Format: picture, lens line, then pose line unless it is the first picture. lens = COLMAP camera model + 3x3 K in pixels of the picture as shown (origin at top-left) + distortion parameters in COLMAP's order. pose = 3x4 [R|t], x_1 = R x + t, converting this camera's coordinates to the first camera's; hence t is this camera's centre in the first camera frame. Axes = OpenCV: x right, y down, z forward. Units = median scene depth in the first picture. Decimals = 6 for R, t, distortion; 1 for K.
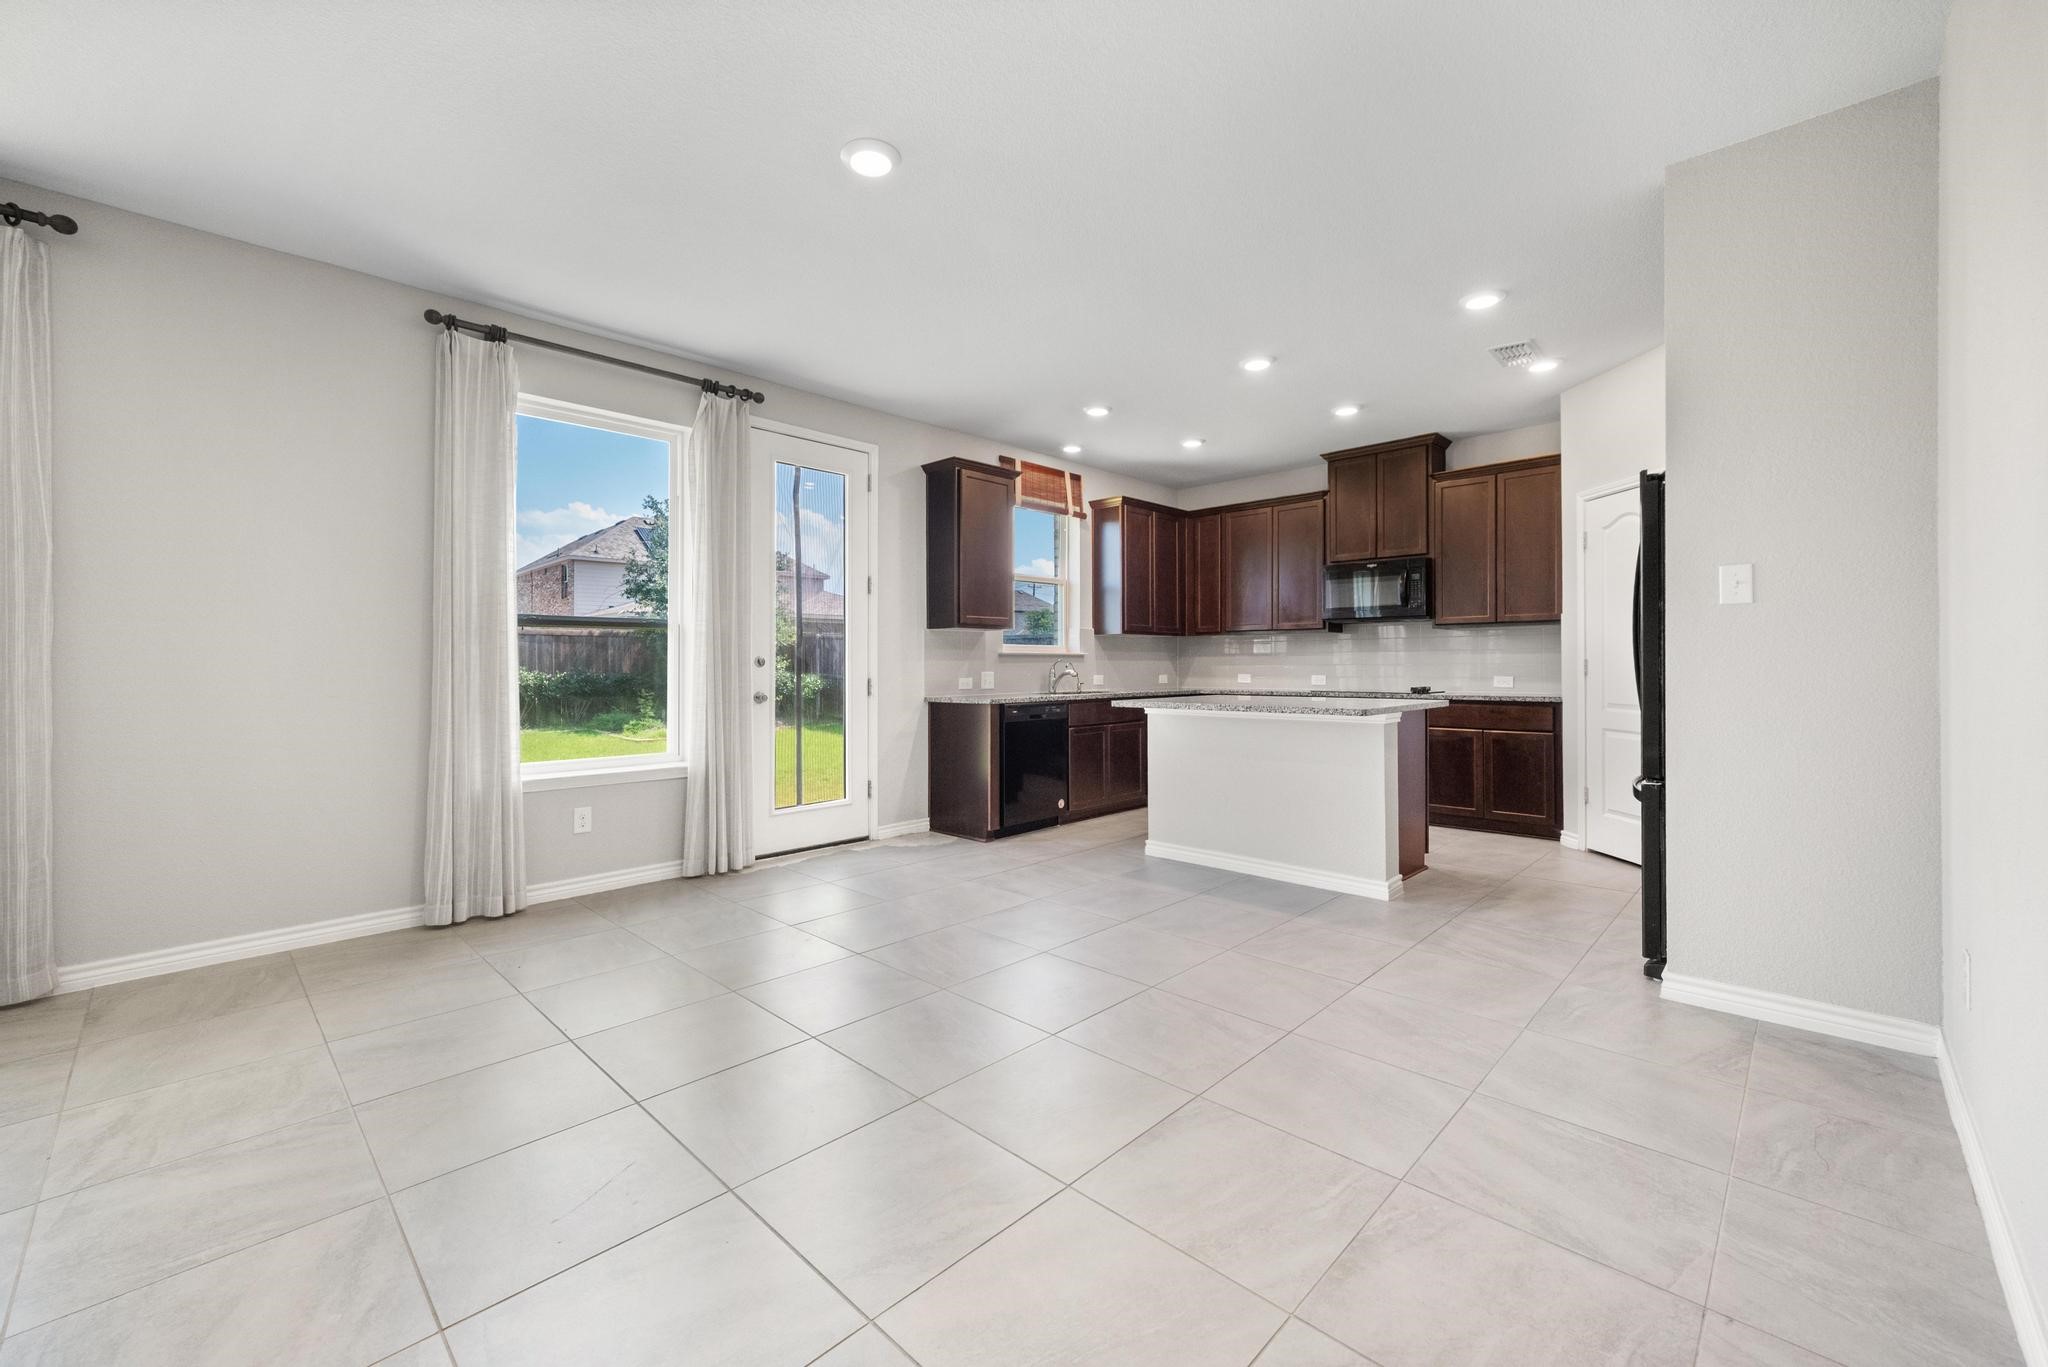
lens RADIAL K [[815.5, 0, 1030.0], [0, 815.5, 660.9], [0, 0, 1]] dist [-0.000811, 0.001710]
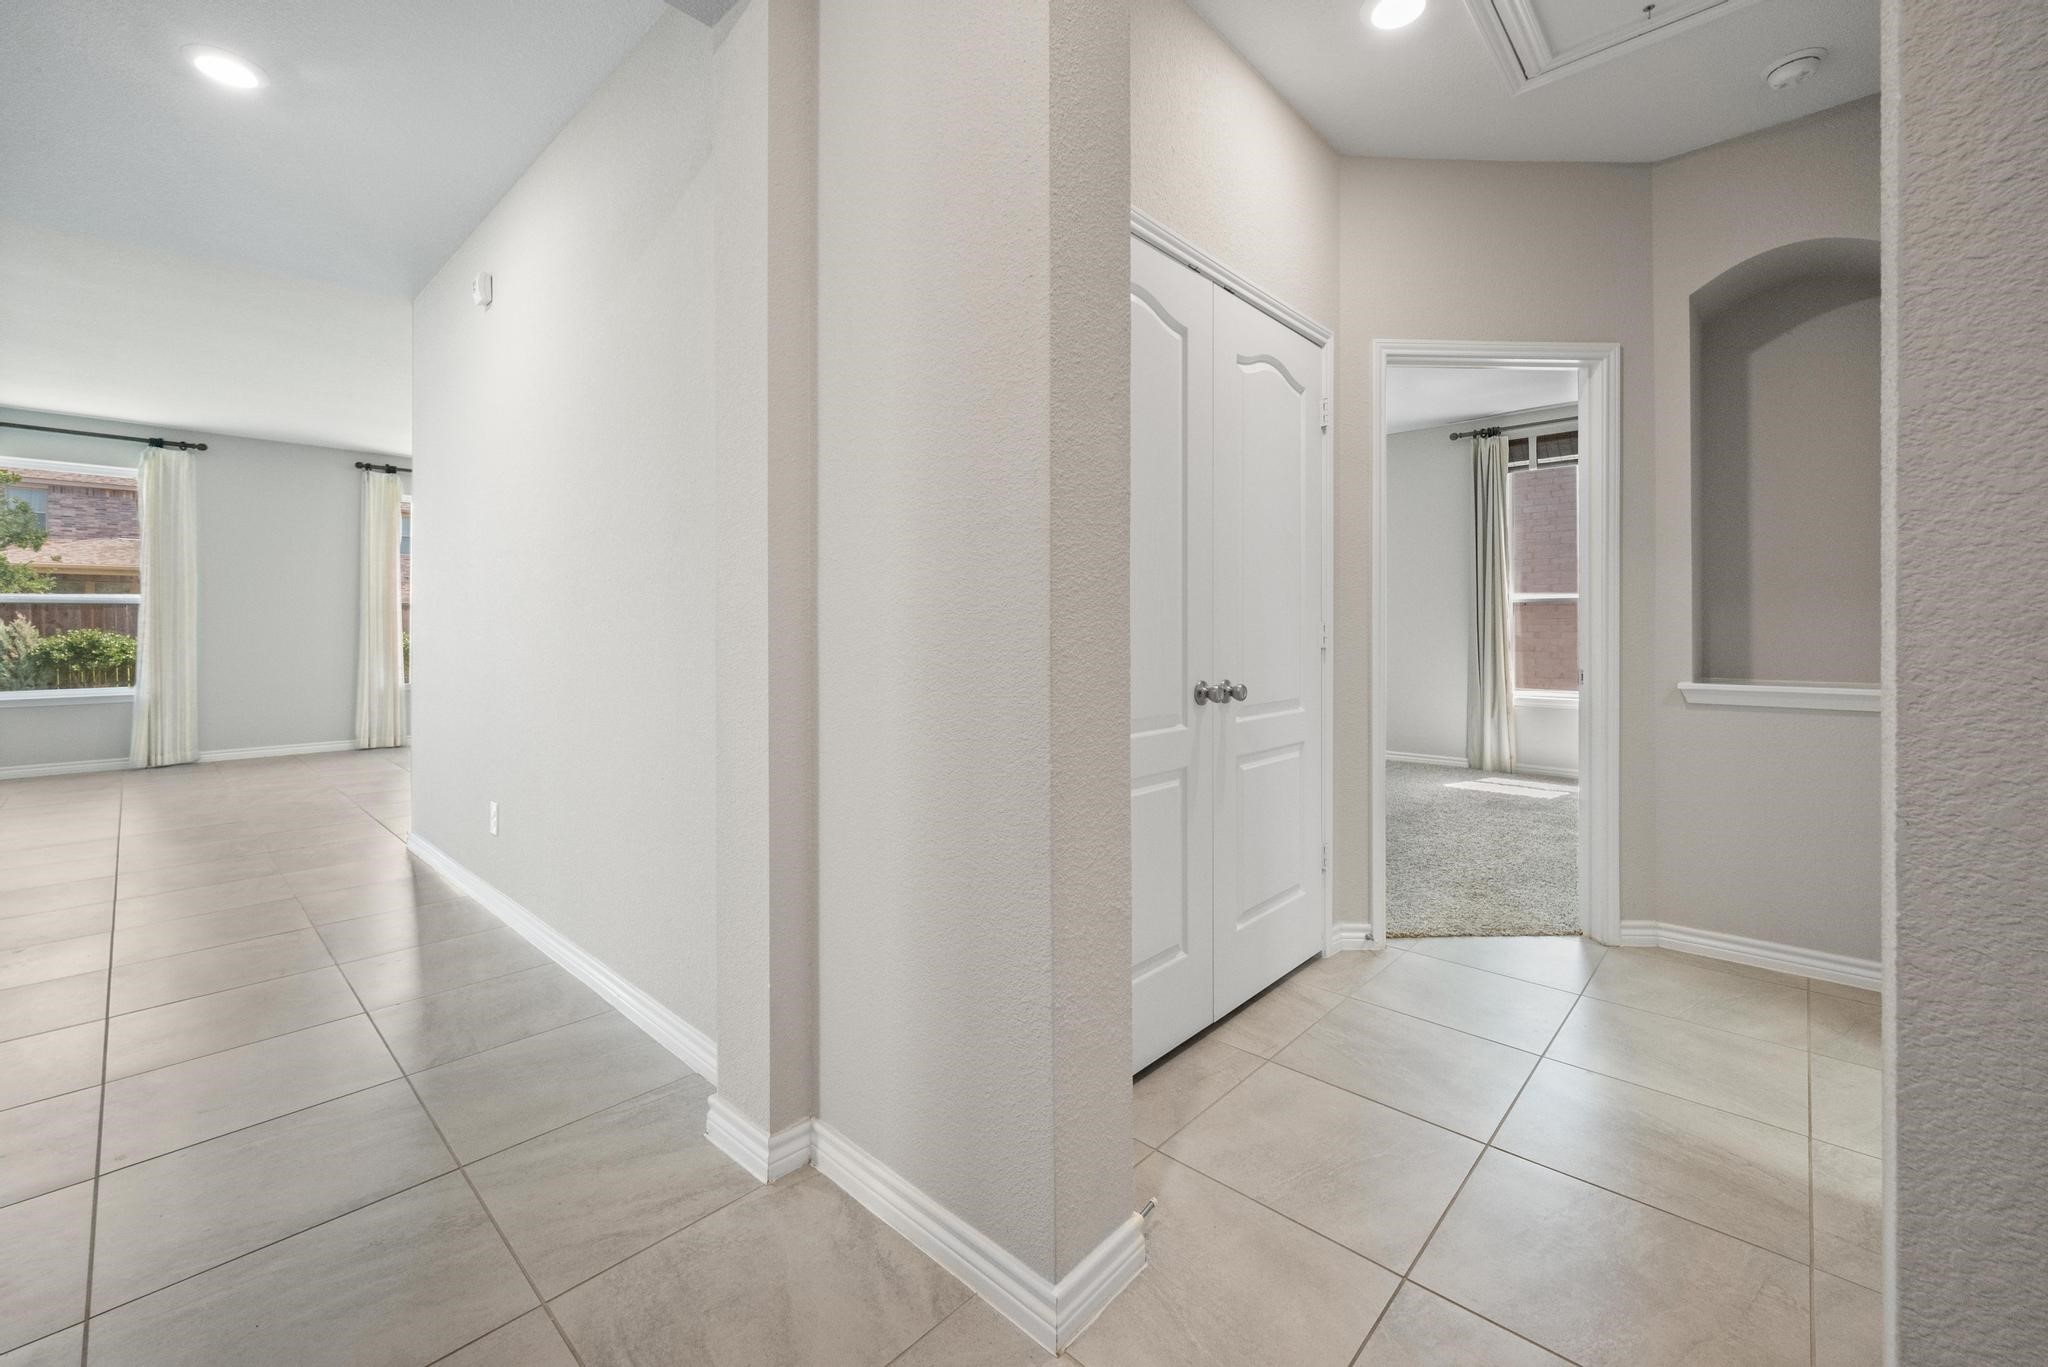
lens RADIAL K [[815.5, 0, 1034.3], [0, 815.5, 625.4], [0, 0, 1]] dist [-0.000811, 0.001710]
pose [[0.996861, -0.001051, 0.079168, 0.546819], [0.001120, 0.999999, -0.000835, 0.002302], [-0.079167, 0.000921, 0.996861, -0.806413]]
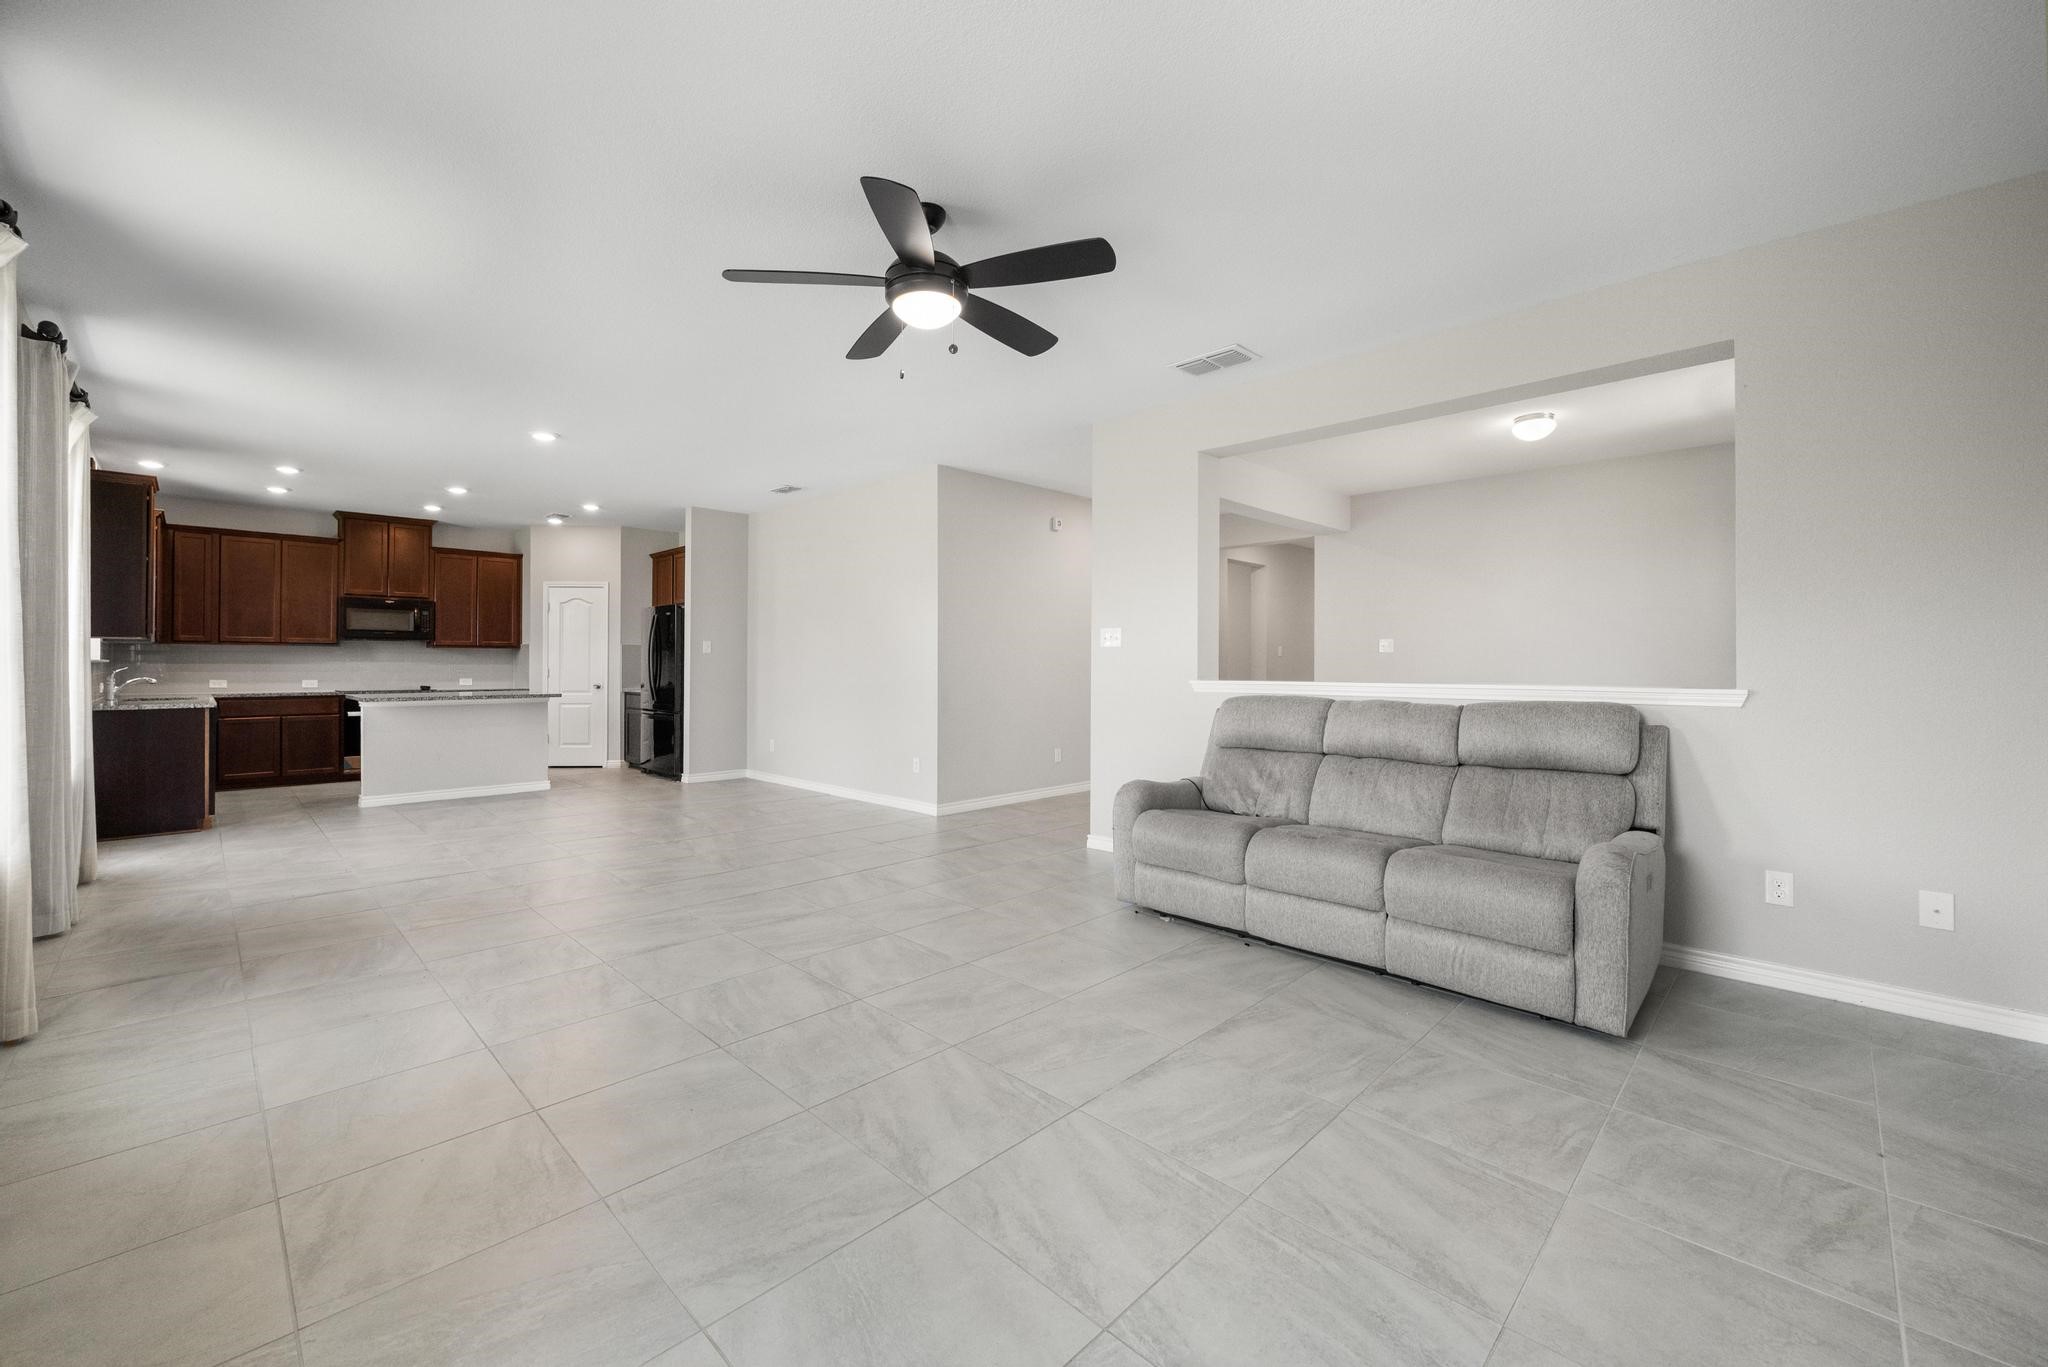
lens RADIAL K [[815.5, 0, 1017.5], [0, 815.5, 662.4], [0, 0, 1]] dist [-0.000811, 0.001710]
pose [[0.016118, 0.009244, 0.999827, -1.072989], [-0.006953, 0.999934, -0.009133, -0.006318], [-0.999846, -0.006805, 0.016181, -0.125488]]
